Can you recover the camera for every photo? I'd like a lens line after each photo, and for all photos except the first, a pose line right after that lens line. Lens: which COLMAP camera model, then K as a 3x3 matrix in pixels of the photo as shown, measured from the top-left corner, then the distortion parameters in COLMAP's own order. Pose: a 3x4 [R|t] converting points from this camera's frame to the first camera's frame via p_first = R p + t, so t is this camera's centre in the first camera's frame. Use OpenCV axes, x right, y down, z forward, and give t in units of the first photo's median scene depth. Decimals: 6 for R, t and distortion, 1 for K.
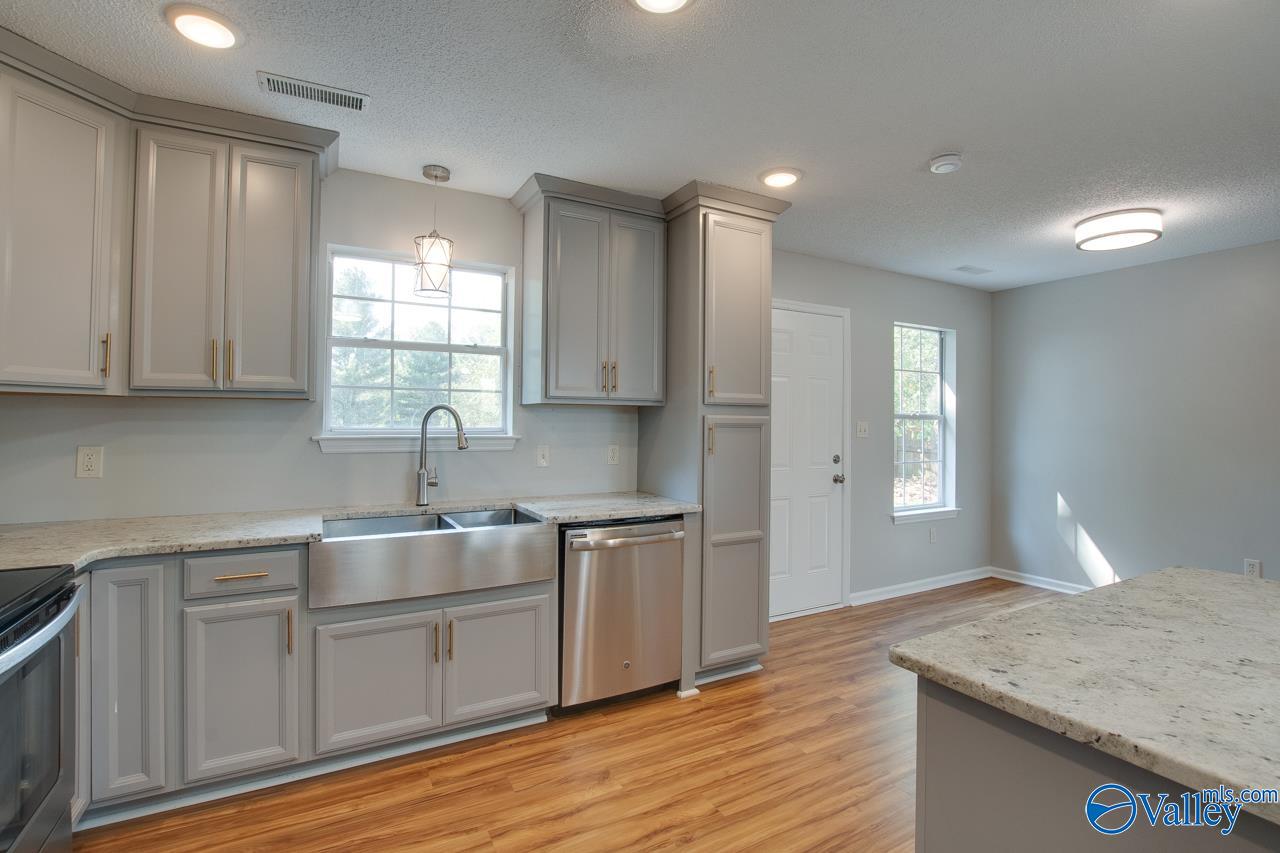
lens RADIAL K [[585.1, 0, 640.4], [0, 585.1, 408.6], [0, 0, 1]] dist [-0.032639, 0.004755]
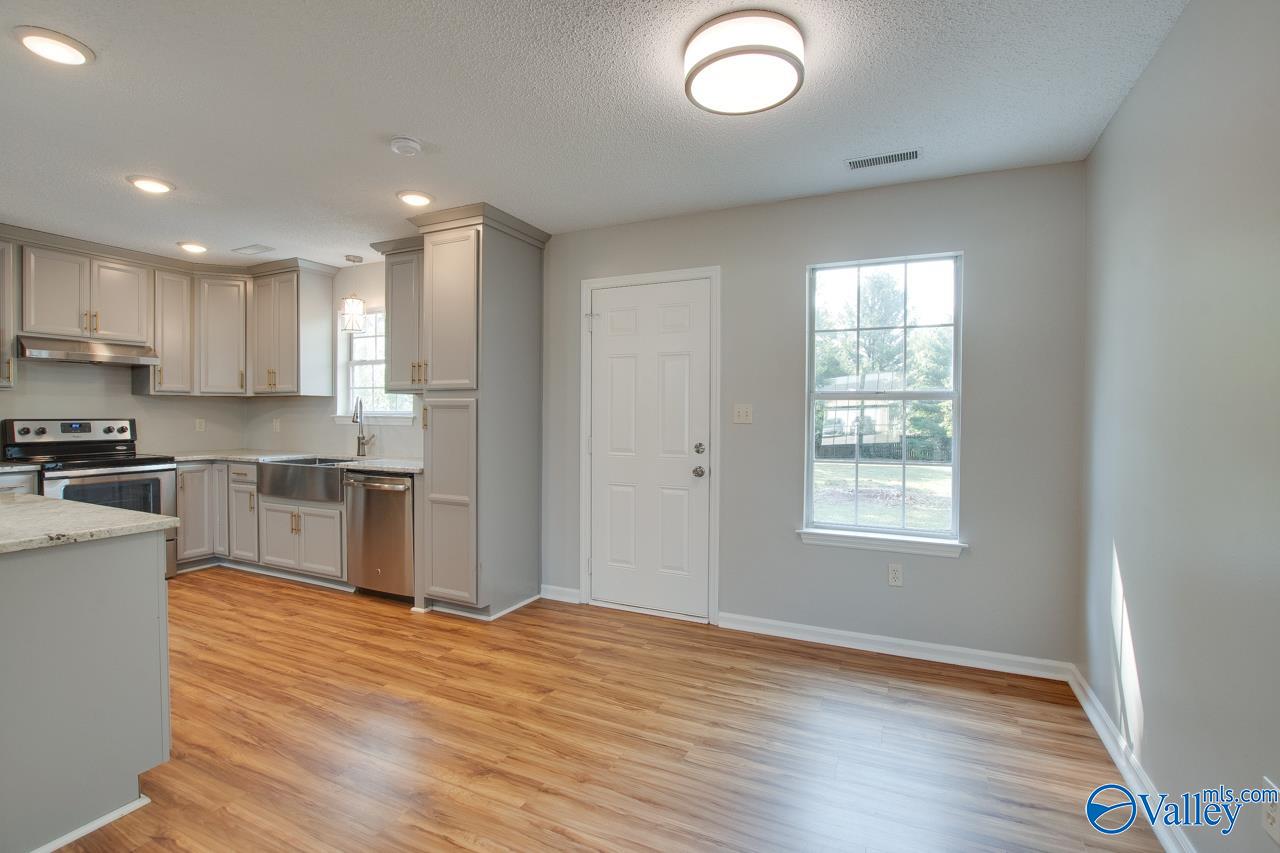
lens RADIAL K [[585.1, 0, 642.9], [0, 585.1, 423.1], [0, 0, 1]] dist [-0.032639, 0.004755]
pose [[0.592536, 0.006947, -0.805514, 1.608387], [0.016075, 0.999662, 0.020446, 0.052621], [0.805383, -0.025064, 0.592224, 0.715316]]
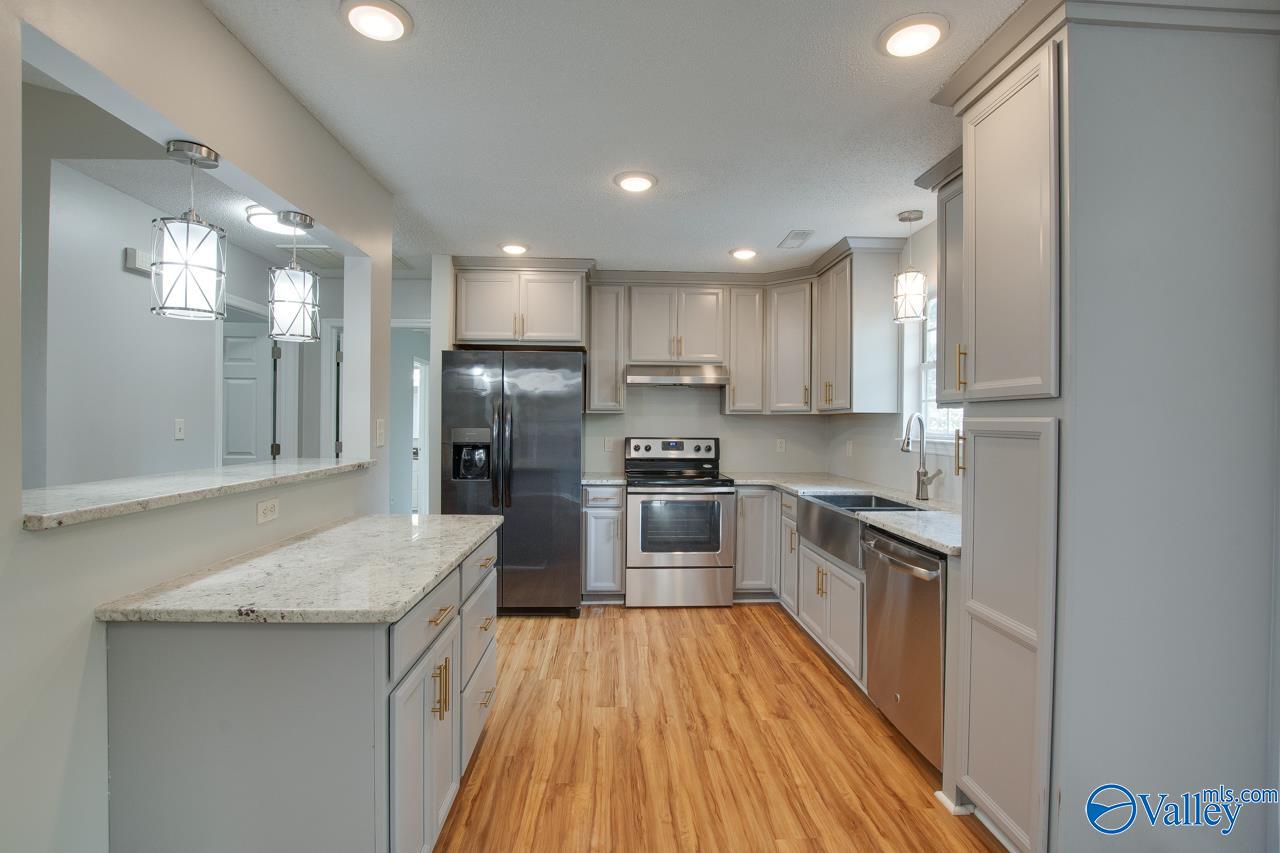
lens RADIAL K [[585.1, 0, 640.3], [0, 585.1, 423.3], [0, 0, 1]] dist [-0.032639, 0.004755]
pose [[-0.438048, -0.010761, -0.898887, 1.000473], [0.005781, 0.999874, -0.014787, 0.028928], [0.898933, -0.011674, -0.437931, 1.087700]]
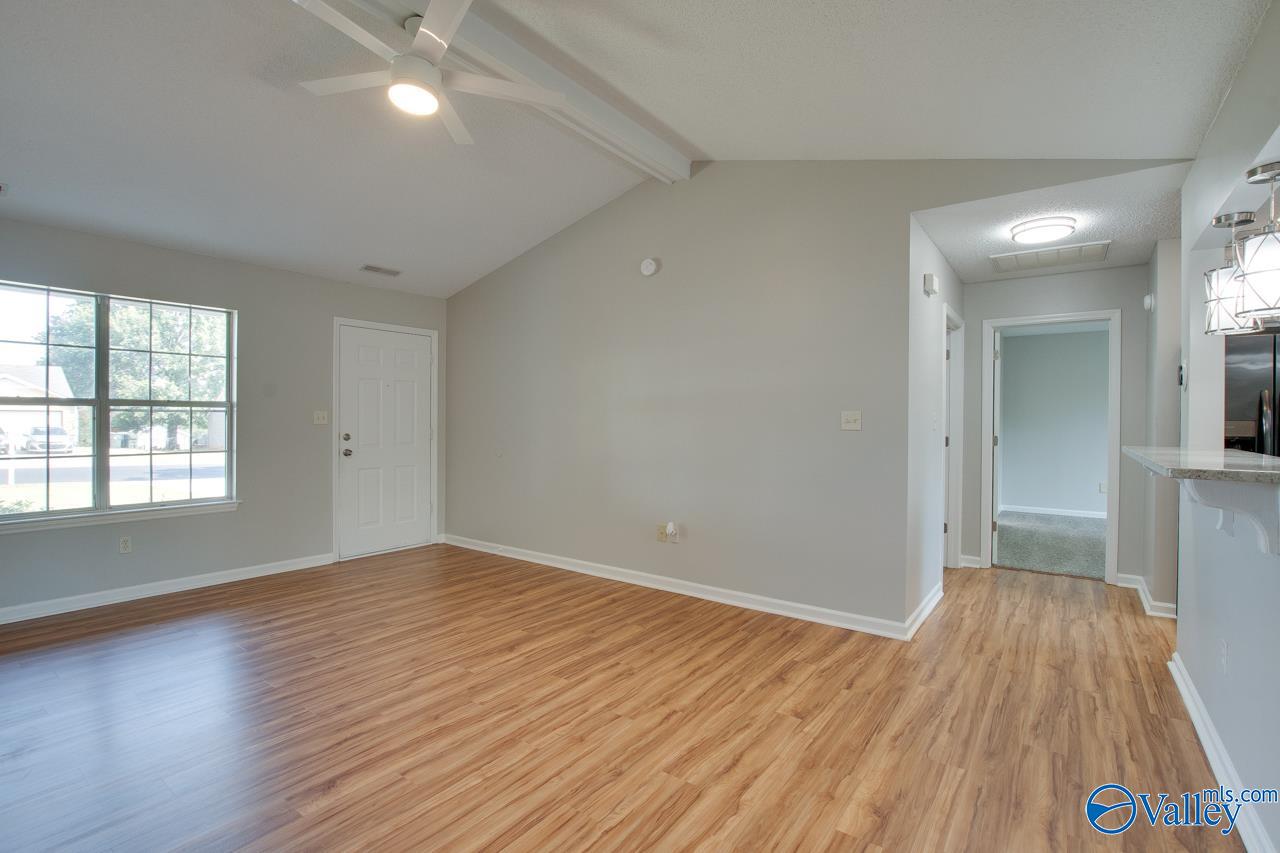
lens RADIAL K [[585.1, 0, 639.4], [0, 585.1, 424.4], [0, 0, 1]] dist [-0.032639, 0.004755]
pose [[-0.906938, -0.012517, -0.421078, 1.686016], [-0.007138, 0.999872, -0.014349, 0.053918], [0.421204, -0.010008, -0.906911, 0.664793]]
